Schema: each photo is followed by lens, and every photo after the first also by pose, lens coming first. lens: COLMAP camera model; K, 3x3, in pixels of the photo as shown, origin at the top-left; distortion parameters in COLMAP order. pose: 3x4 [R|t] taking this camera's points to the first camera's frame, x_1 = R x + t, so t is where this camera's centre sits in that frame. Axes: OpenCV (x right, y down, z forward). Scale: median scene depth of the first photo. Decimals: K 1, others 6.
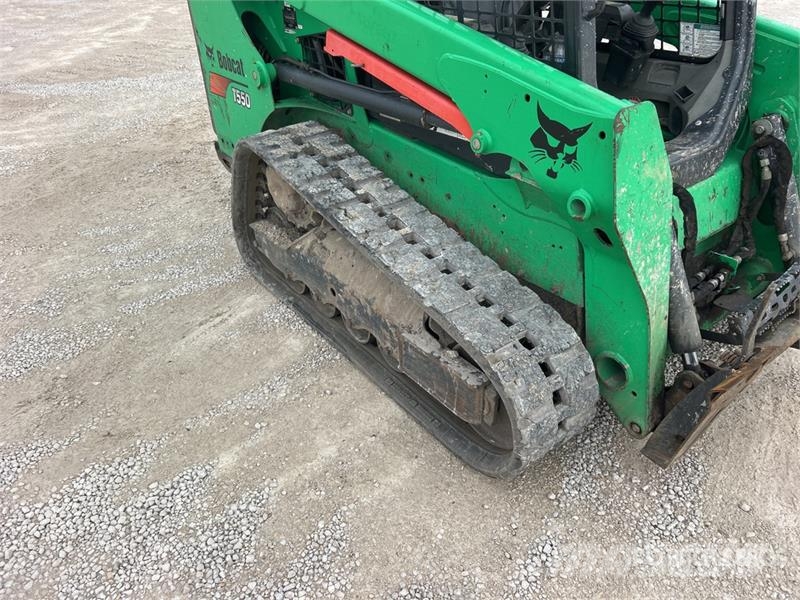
lens RADIAL K [[601.3, 0, 404.5], [0, 601.3, 307.6], [0, 0, 1]] dist [0.059305, -0.073666]
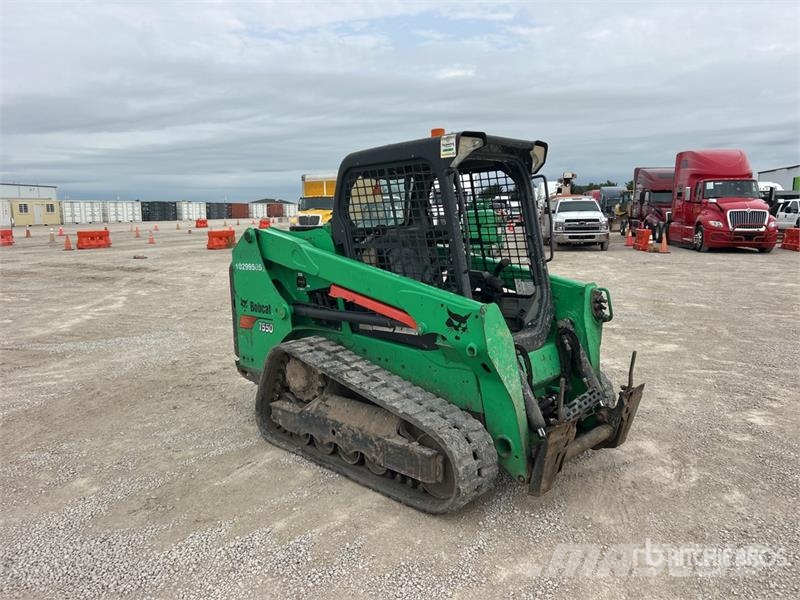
lens RADIAL K [[603.9, 0, 402.8], [0, 603.9, 300.4], [0, 0, 1]] dist [0.092963, -0.172496]
pose [[0.990070, -0.019898, 0.139156, -0.174188], [0.077989, 0.901359, -0.425993, 0.402244], [-0.116953, 0.432616, 0.893961, -0.678998]]
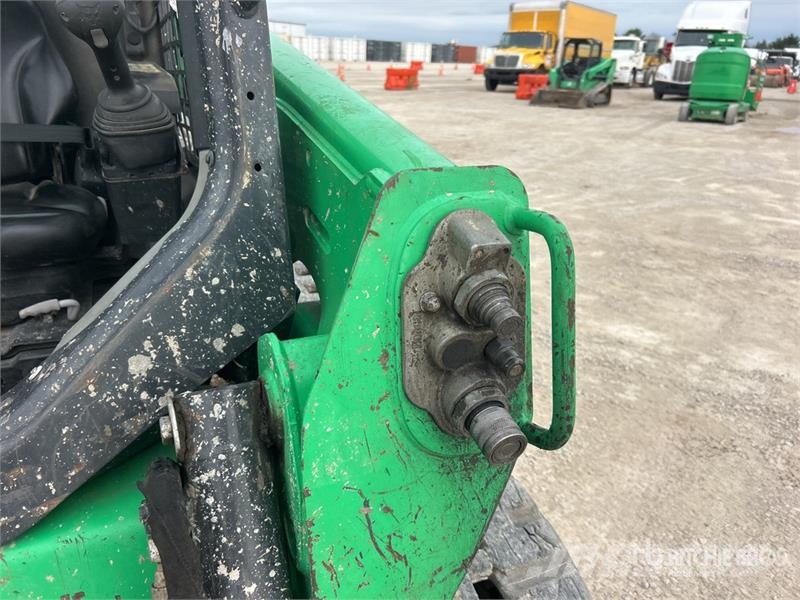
lens RADIAL K [[609.0, 0, 398.8], [0, 609.0, 307.1], [0, 0, 1]] dist [0.046321, -0.070626]
pose [[0.969417, 0.131529, -0.207199, 0.714804], [-0.171196, 0.967346, -0.186904, -0.300800], [0.175850, 0.216660, 0.960279, 0.688116]]
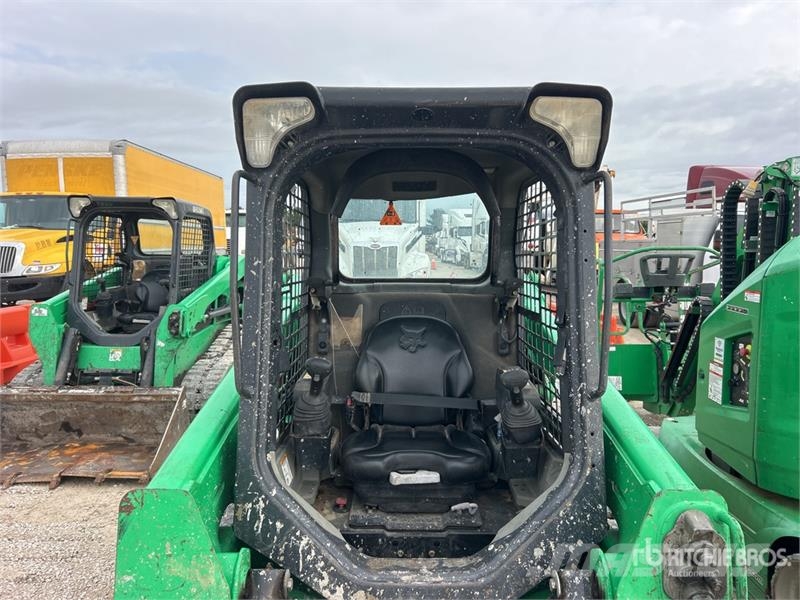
lens RADIAL K [[603.8, 0, 398.5], [0, 603.8, 308.4], [0, 0, 1]] dist [0.055323, -0.059132]
pose [[0.777261, 0.078103, -0.624312, 0.820363], [-0.358001, 0.870878, -0.336758, -0.258739], [0.517398, 0.485253, 0.704861, 0.249754]]
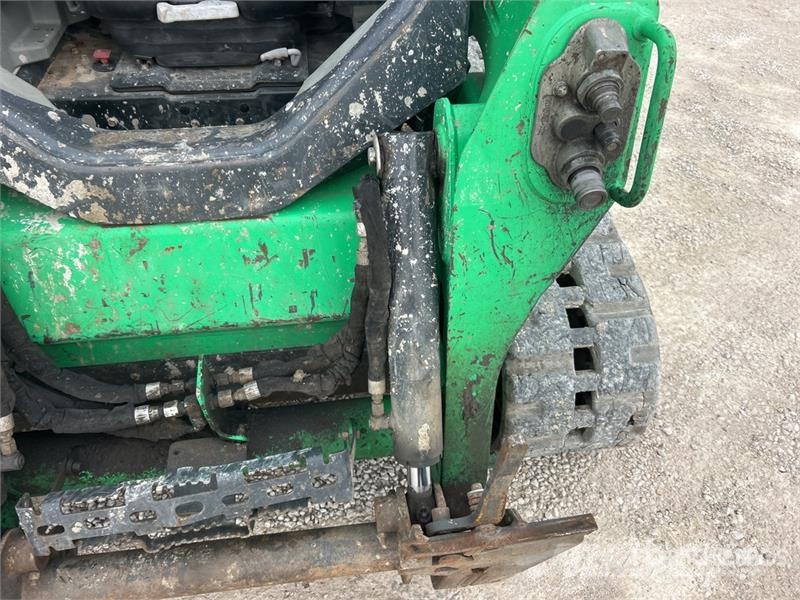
lens RADIAL K [[604.0, 0, 395.6], [0, 604.0, 296.0], [0, 0, 1]] dist [0.052060, -0.066321]
pose [[0.858085, 0.374392, -0.351455, 0.763046], [-0.311624, 0.923646, 0.223091, -0.289992], [0.408143, -0.081909, 0.909236, 0.559369]]
